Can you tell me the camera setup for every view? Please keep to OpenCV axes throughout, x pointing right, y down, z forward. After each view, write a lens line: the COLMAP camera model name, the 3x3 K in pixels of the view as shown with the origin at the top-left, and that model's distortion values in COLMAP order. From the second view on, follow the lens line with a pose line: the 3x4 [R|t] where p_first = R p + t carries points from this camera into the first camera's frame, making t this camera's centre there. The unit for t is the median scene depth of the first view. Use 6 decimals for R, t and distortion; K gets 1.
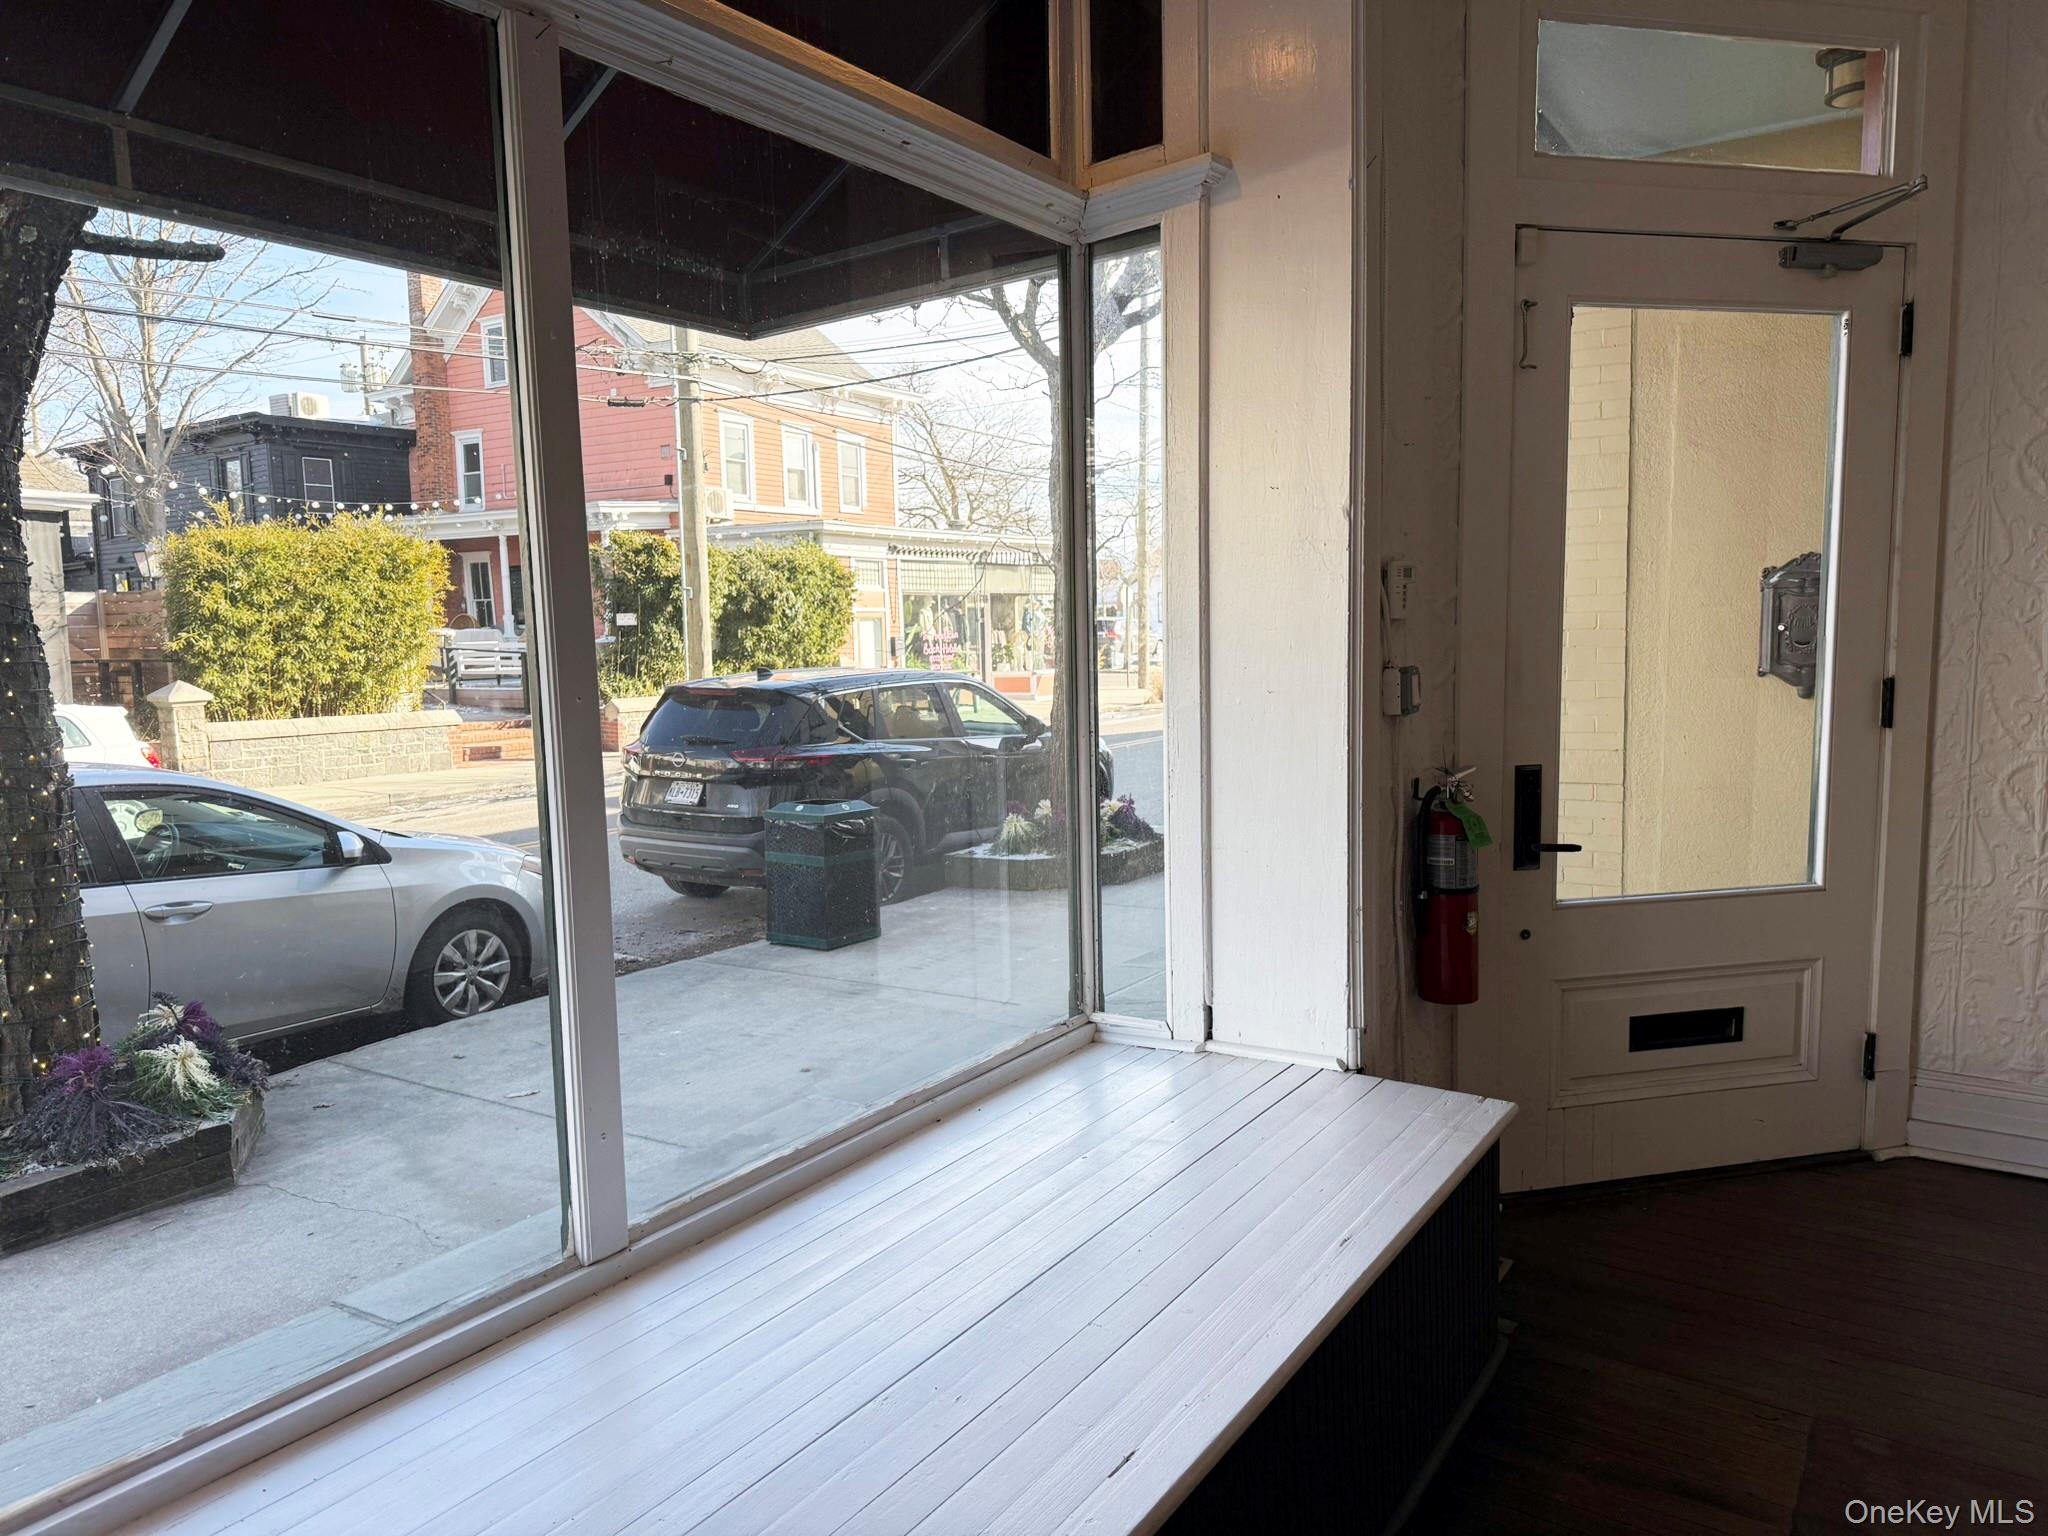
lens RADIAL K [[1417.1, 0, 1021.4], [0, 1417.1, 772.2], [0, 0, 1]] dist [0.005544, -0.009011]
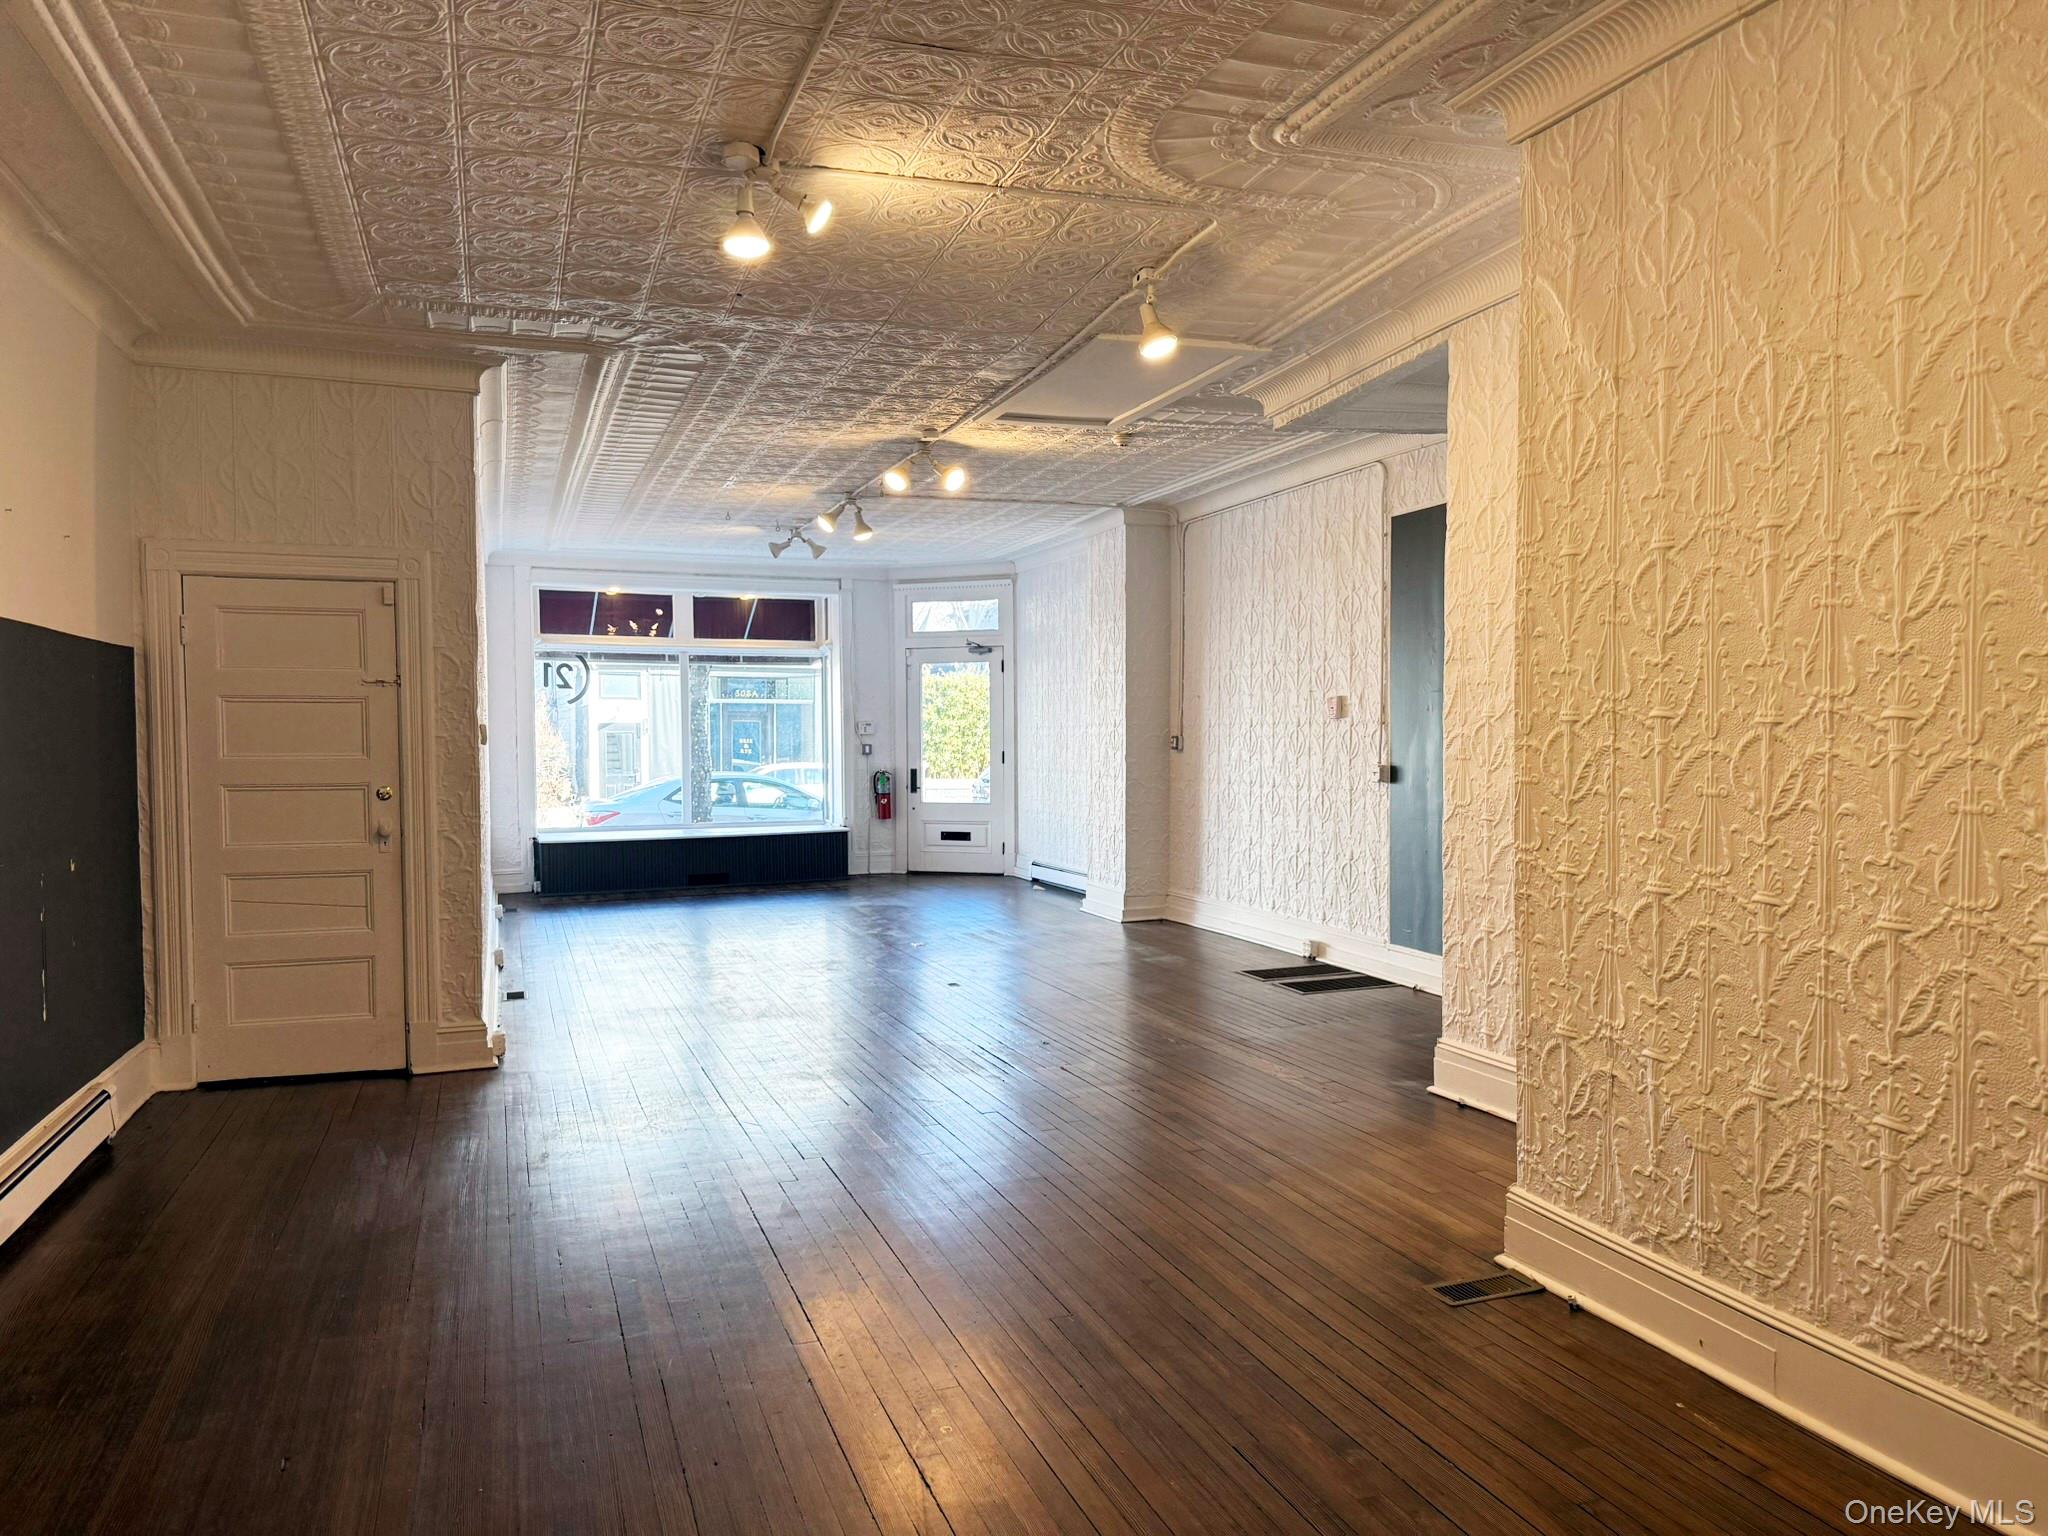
lens RADIAL K [[1417.1, 0, 1021.4], [0, 1417.1, 772.2], [0, 0, 1]] dist [0.005544, -0.009011]
pose [[0.817498, 0.031263, -0.575083, 3.071175], [-0.071819, 0.996265, -0.047934, 0.187191], [0.571437, 0.080488, 0.816690, -2.312422]]
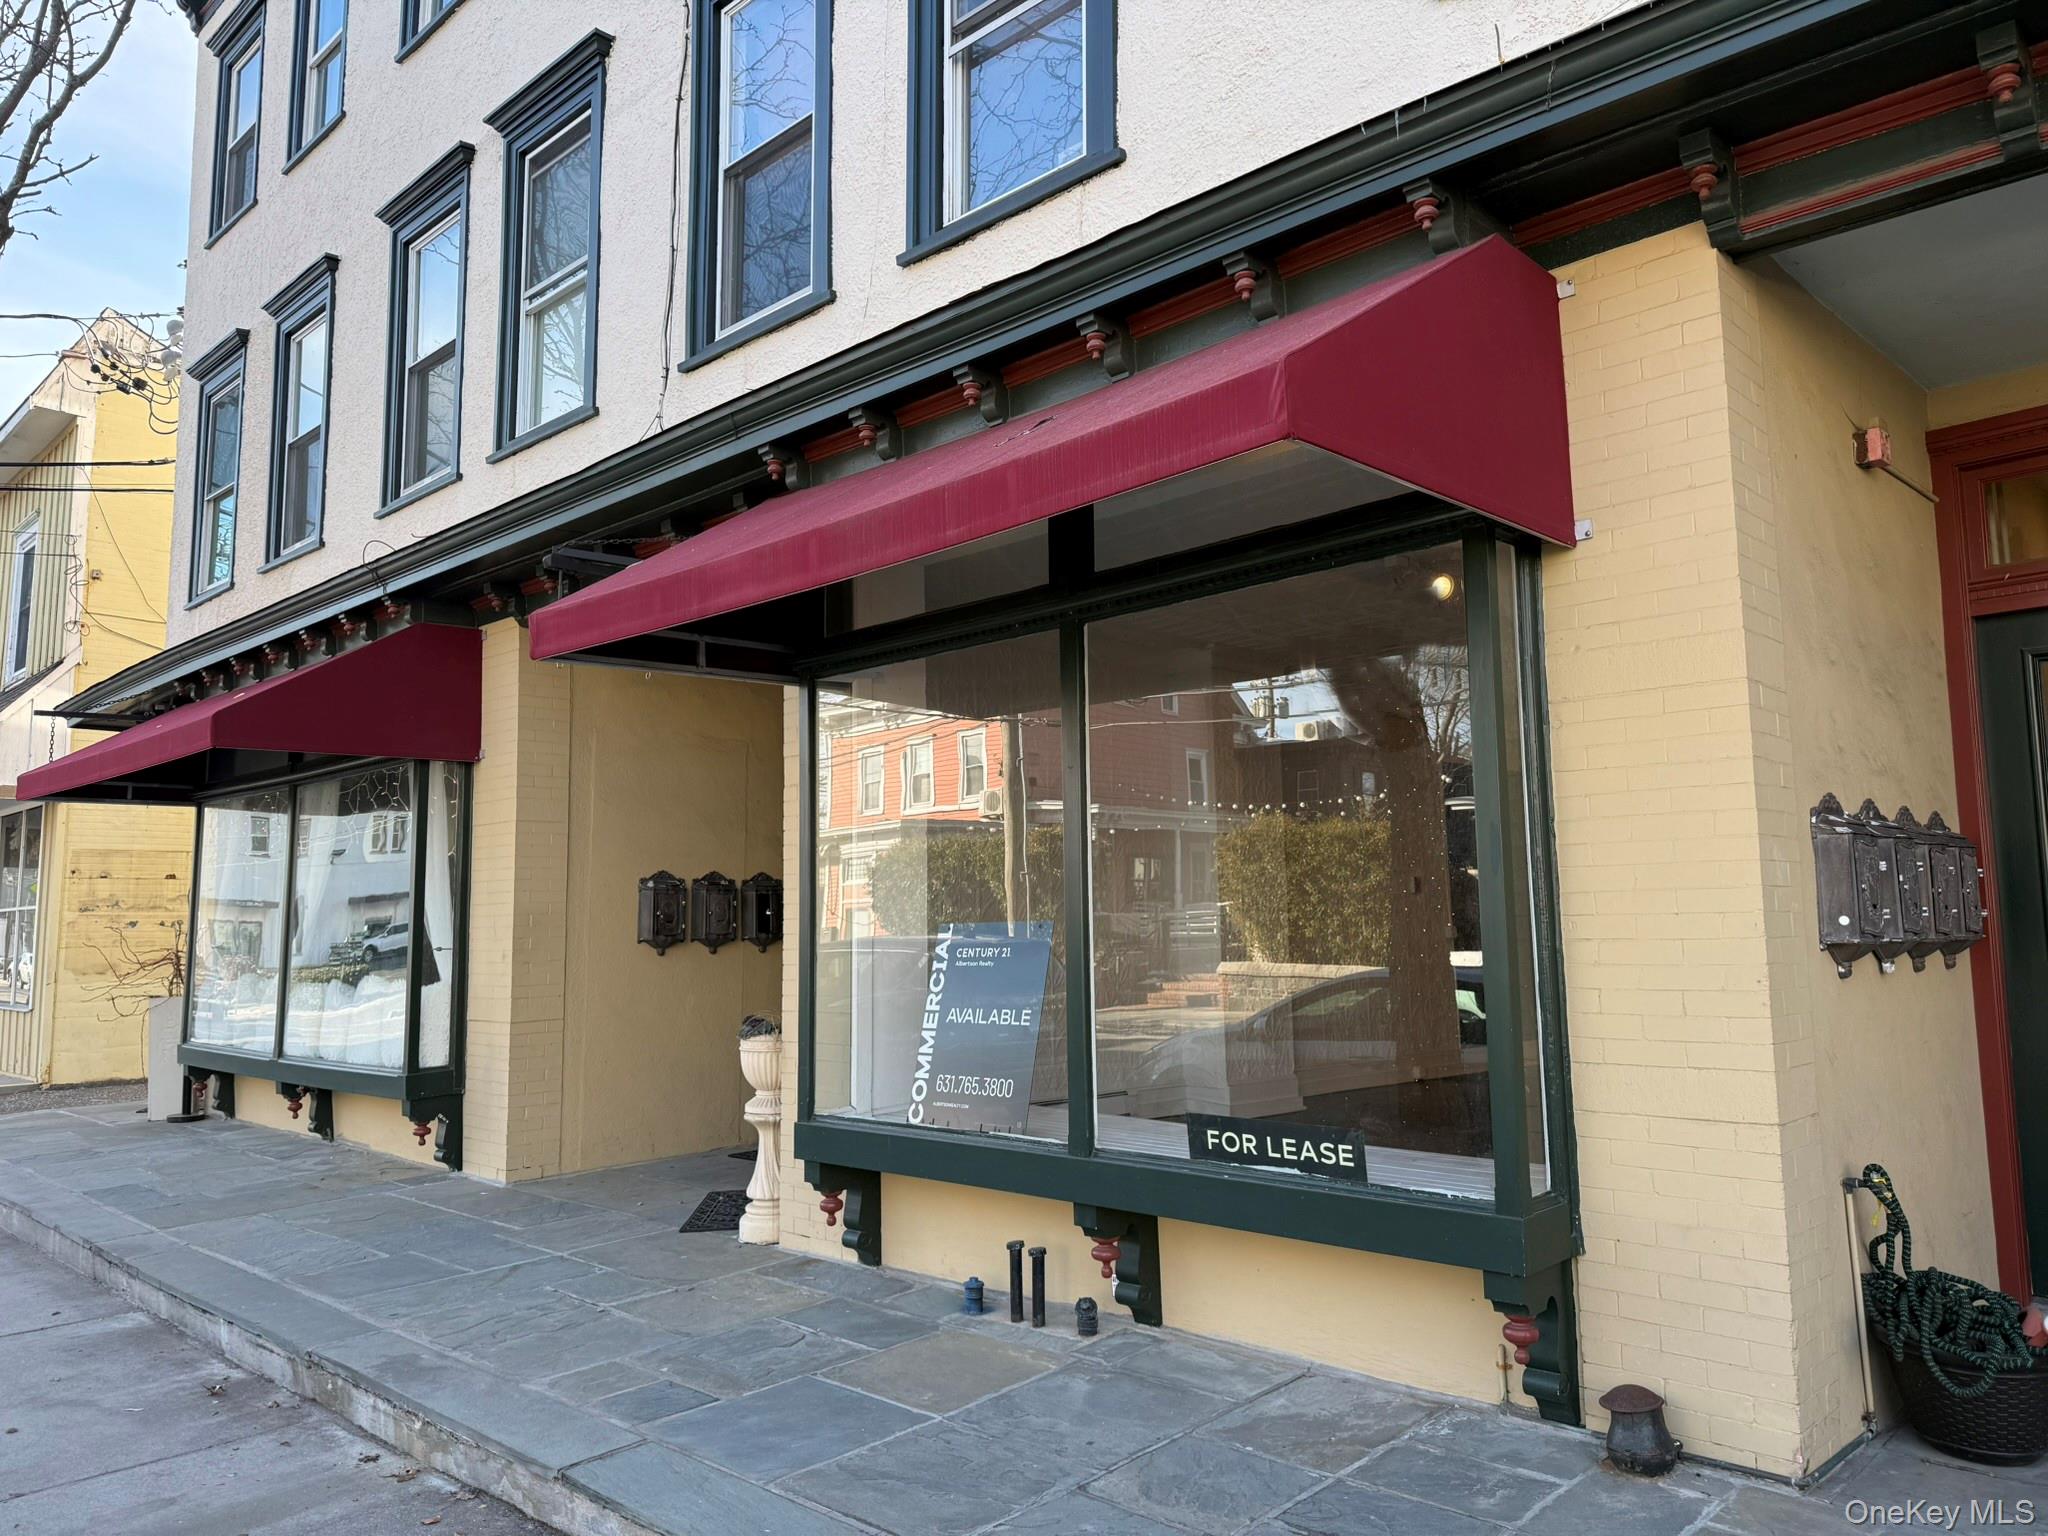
lens RADIAL K [[1417.1, 0, 1021.4], [0, 1417.1, 772.2], [0, 0, 1]] dist [0.005544, -0.009011]
pose [[0.166637, 0.127849, 0.977695, -0.998609], [0.124458, 0.980900, -0.149480, 0.038237], [-0.978132, 0.146591, 0.147543, 0.273156]]
